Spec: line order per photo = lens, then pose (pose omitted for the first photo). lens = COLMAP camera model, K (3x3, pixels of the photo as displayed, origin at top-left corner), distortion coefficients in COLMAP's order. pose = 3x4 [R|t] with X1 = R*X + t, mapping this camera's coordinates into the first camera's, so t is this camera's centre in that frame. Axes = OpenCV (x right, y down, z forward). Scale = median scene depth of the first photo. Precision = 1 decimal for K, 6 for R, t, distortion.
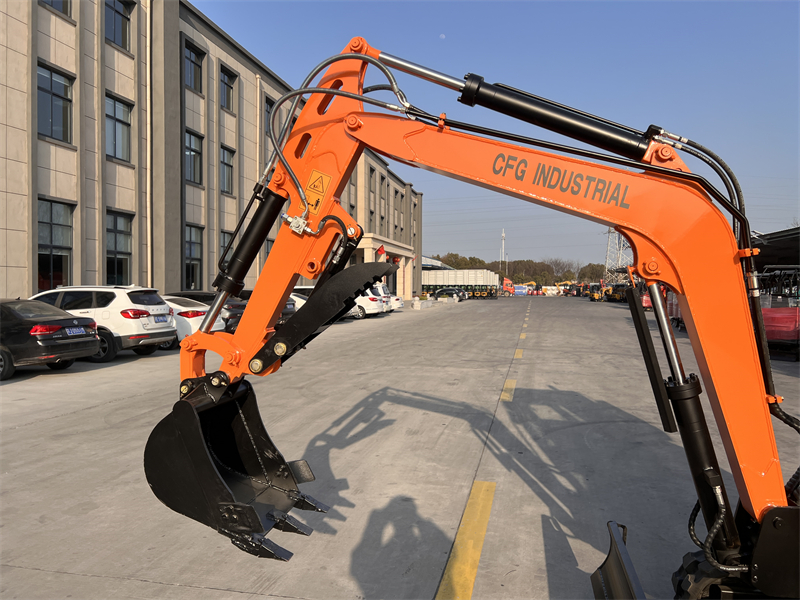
lens RADIAL K [[598.6, 0, 412.8], [0, 598.6, 296.6], [0, 0, 1]] dist [0.063236, -0.082960]
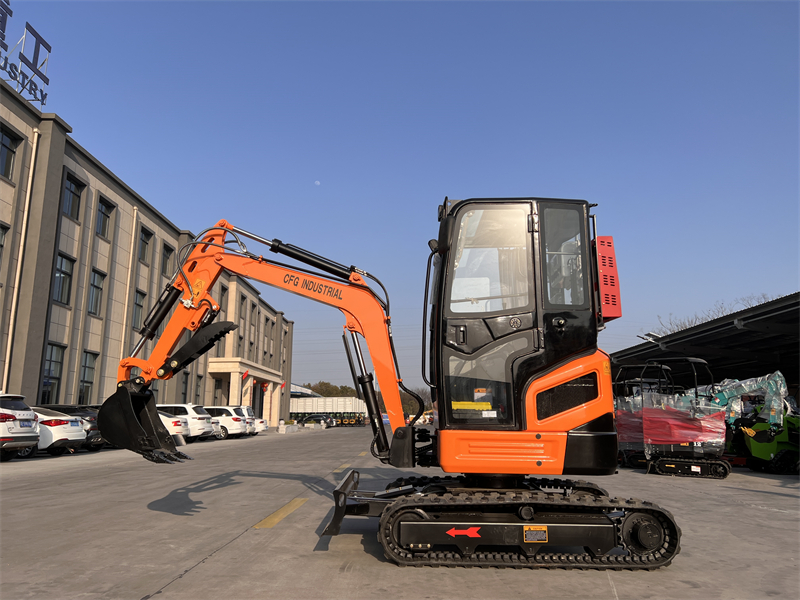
lens RADIAL K [[598.6, 0, 399.8], [0, 598.6, 304.3], [0, 0, 1]] dist [0.063236, -0.082960]
pose [[0.982193, 0.032372, 0.185067, 0.014431], [0.005980, 0.979158, -0.203011, 0.031382], [-0.187781, 0.200503, 0.961528, -0.114926]]
